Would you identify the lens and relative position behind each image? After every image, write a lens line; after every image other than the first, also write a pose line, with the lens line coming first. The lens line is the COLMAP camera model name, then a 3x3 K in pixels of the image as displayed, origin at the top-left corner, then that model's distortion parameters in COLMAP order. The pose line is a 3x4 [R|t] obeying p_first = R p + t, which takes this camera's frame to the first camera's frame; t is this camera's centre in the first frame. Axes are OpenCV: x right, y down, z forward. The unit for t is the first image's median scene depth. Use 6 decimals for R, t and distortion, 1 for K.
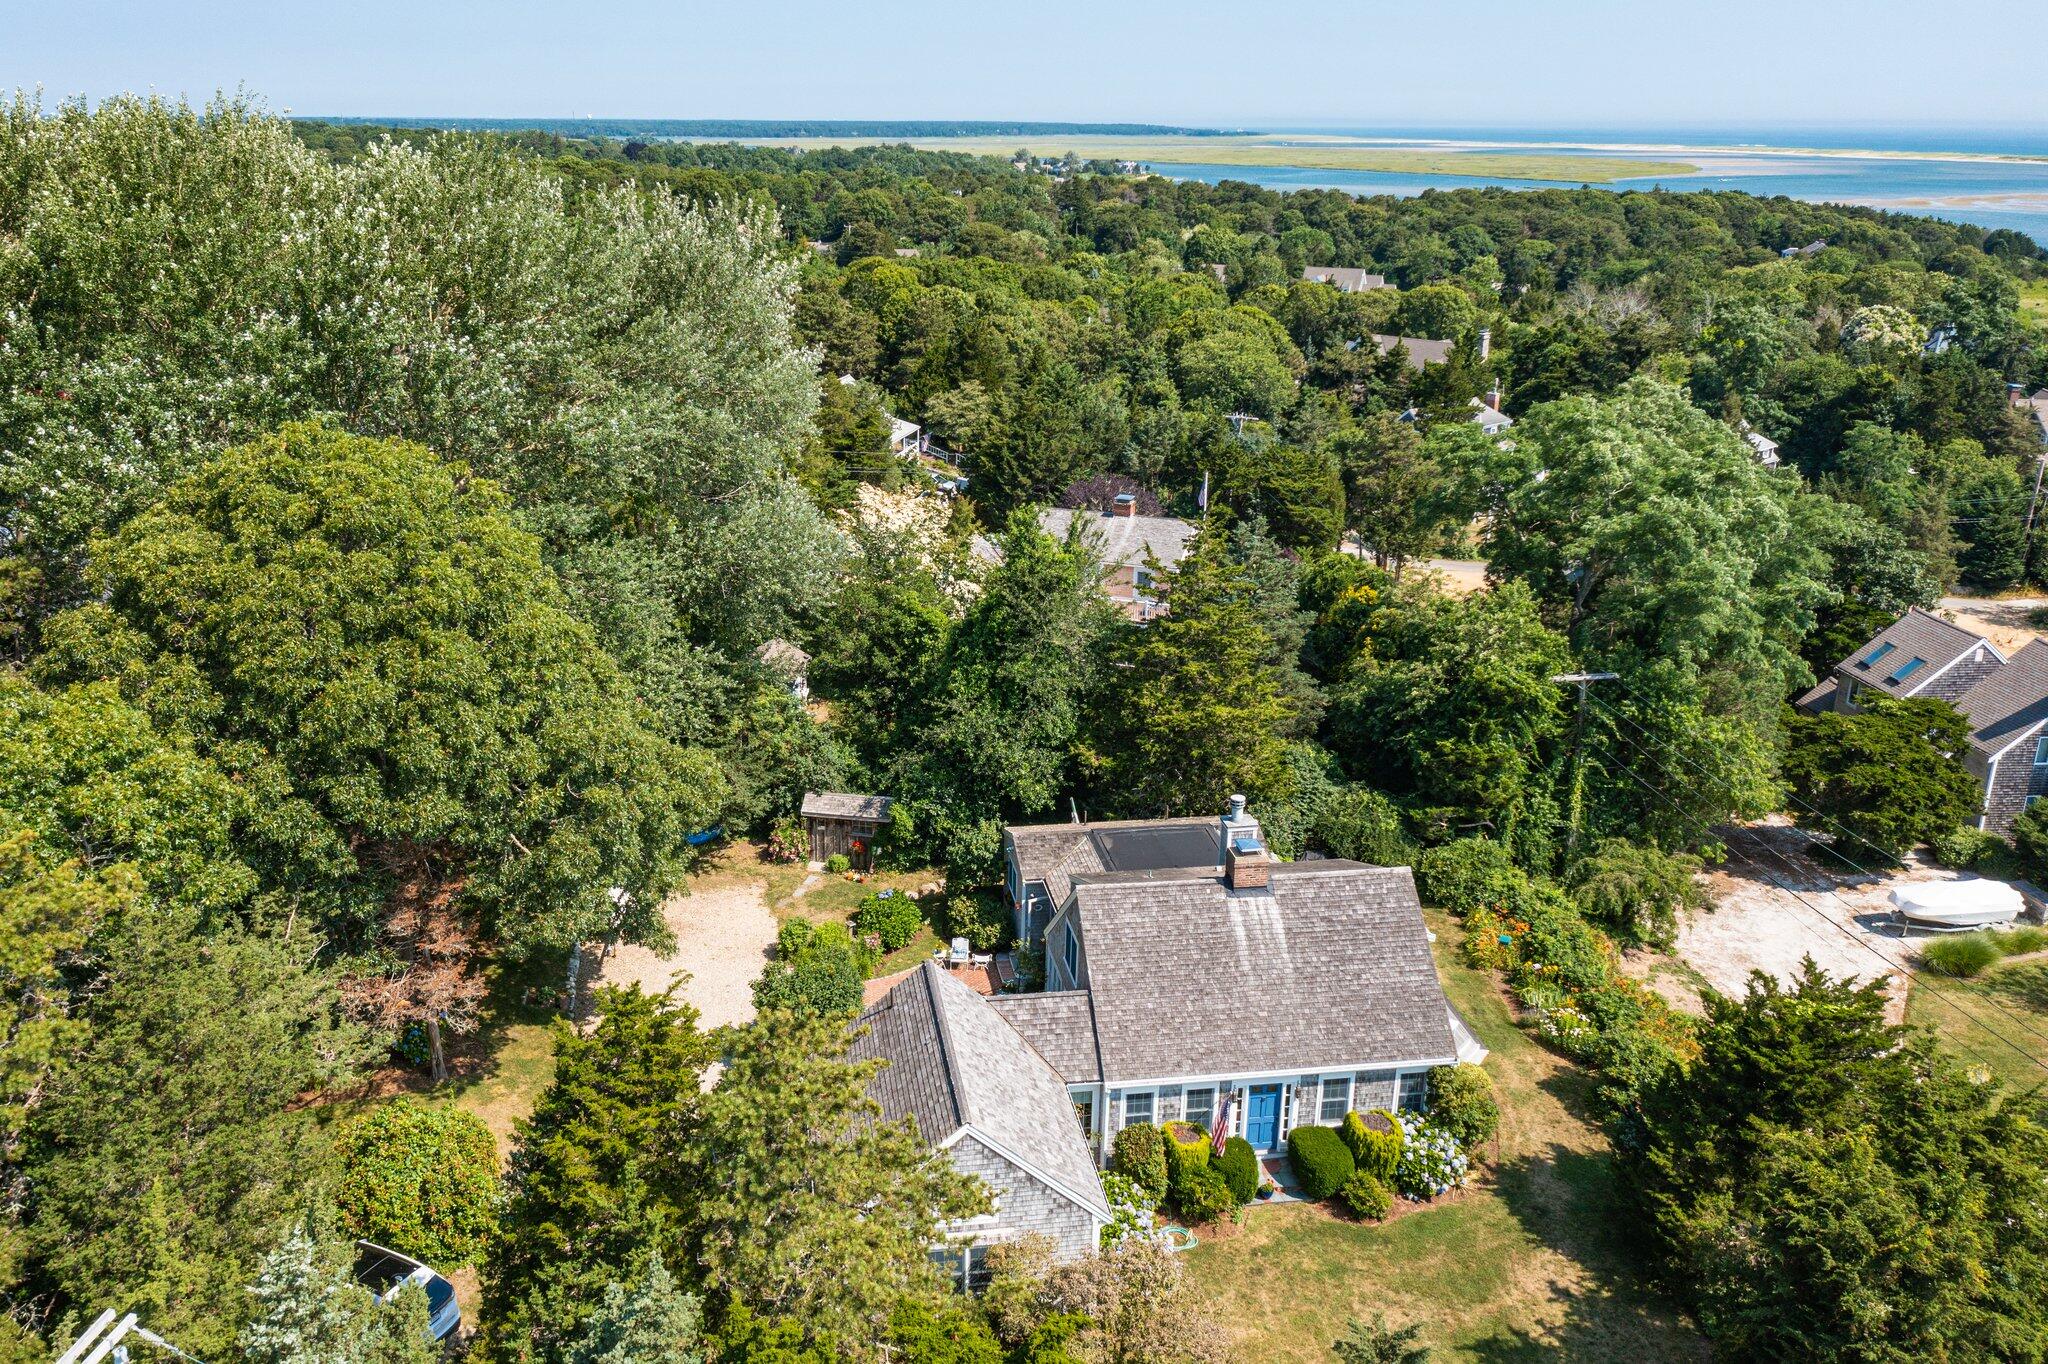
lens RADIAL K [[1640.9, 0, 1098.1], [0, 1640.9, 685.2], [0, 0, 1]] dist [-0.005478, 0.005325]
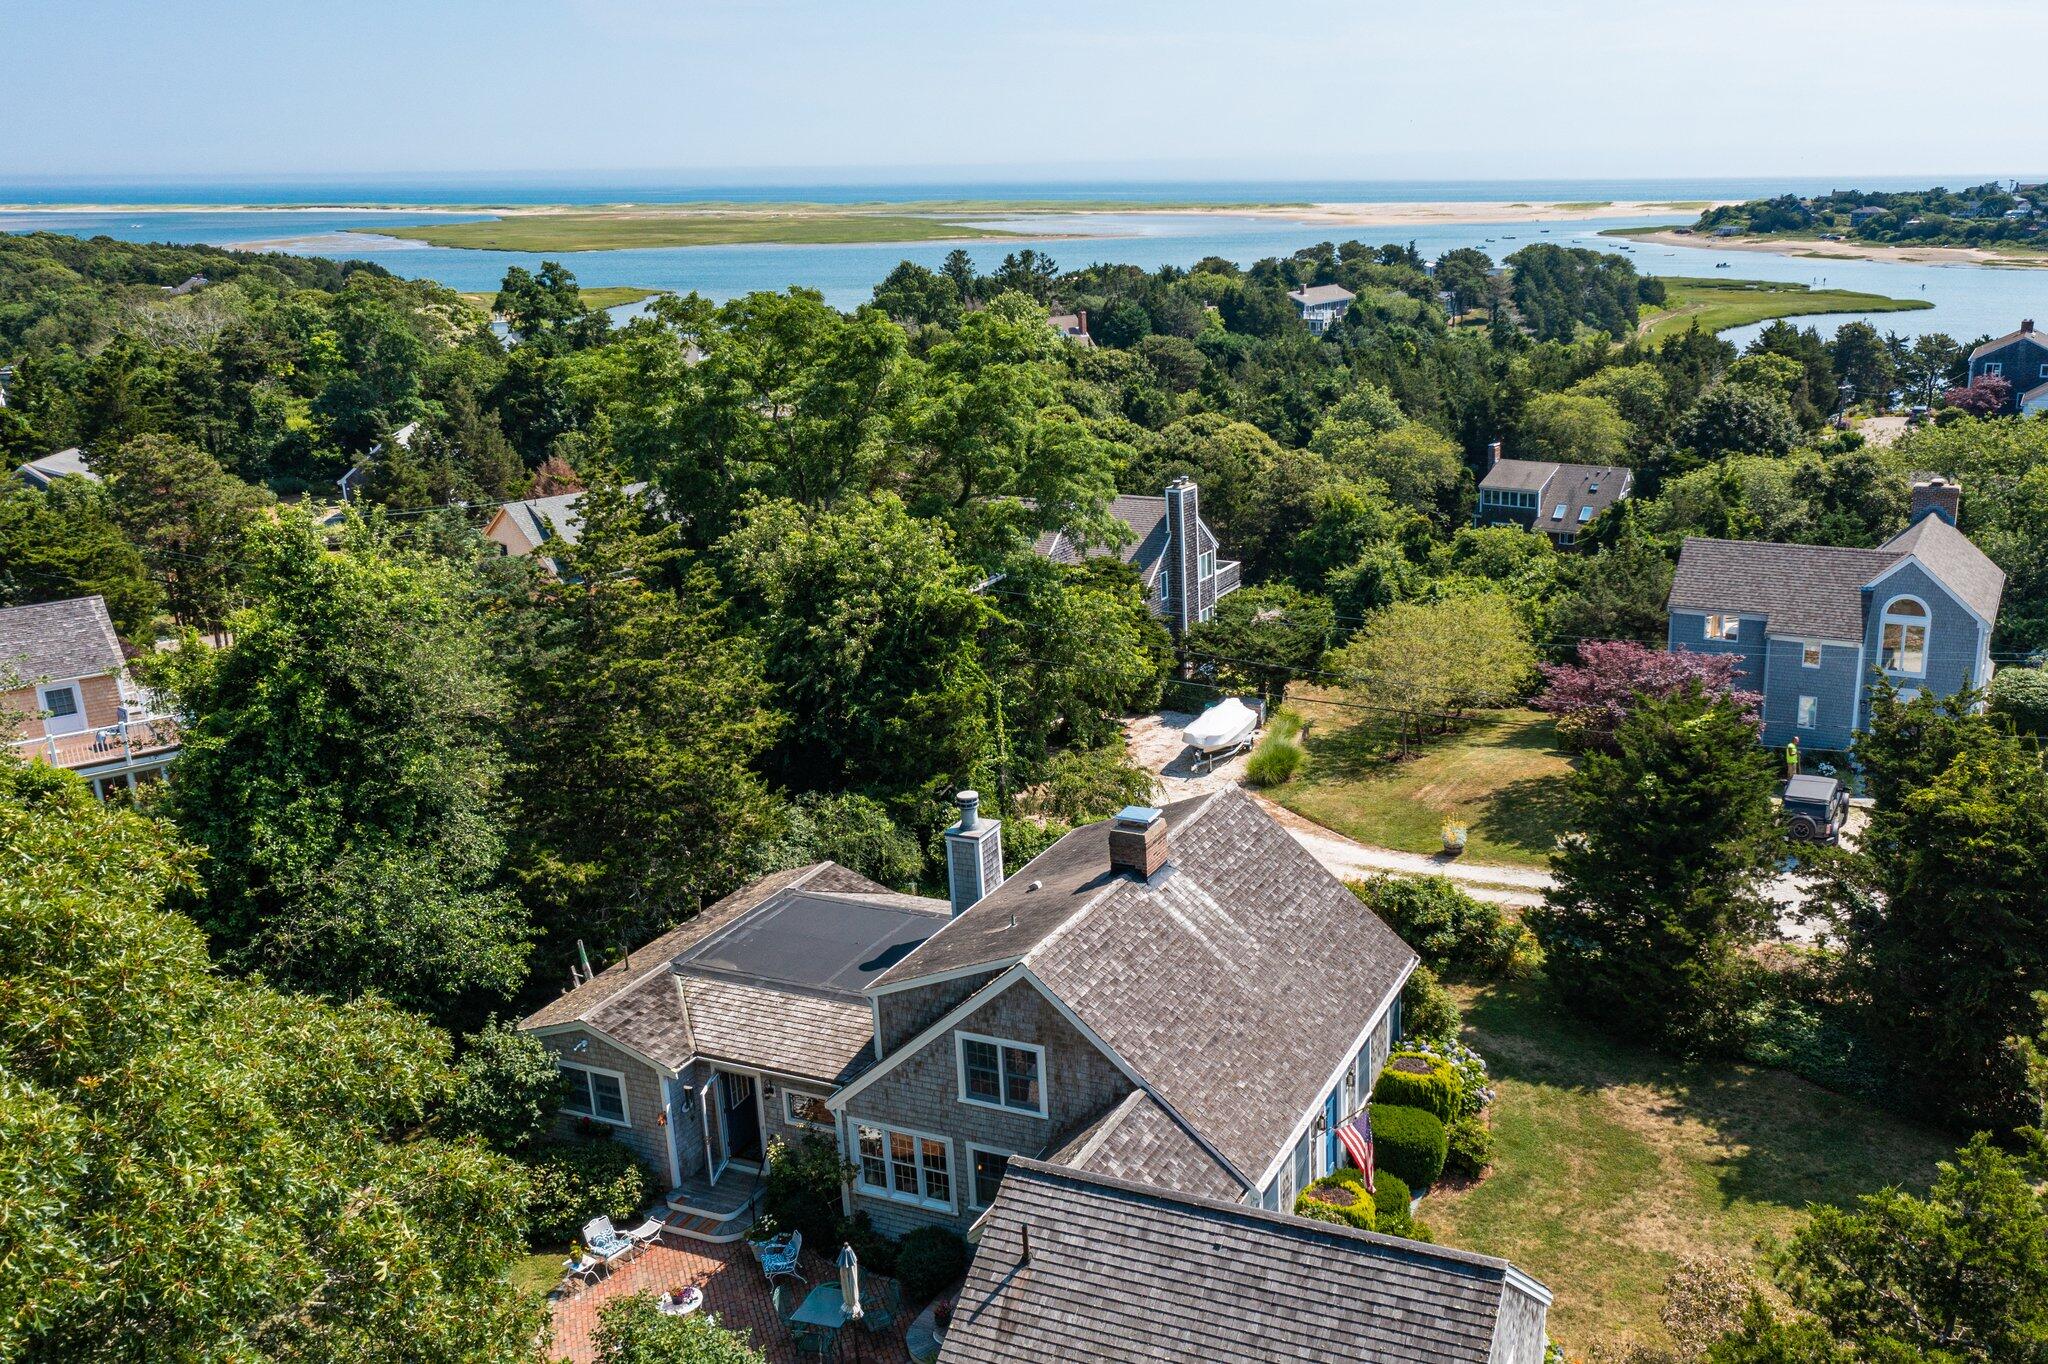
lens RADIAL K [[1640.9, 0, 1098.1], [0, 1640.9, 685.2], [0, 0, 1]] dist [-0.005478, 0.005325]
pose [[0.533248, -0.259801, 0.805078, -0.539878], [0.295404, 0.948953, 0.110567, -0.046522], [-0.792706, 0.178863, 0.582773, 0.659797]]
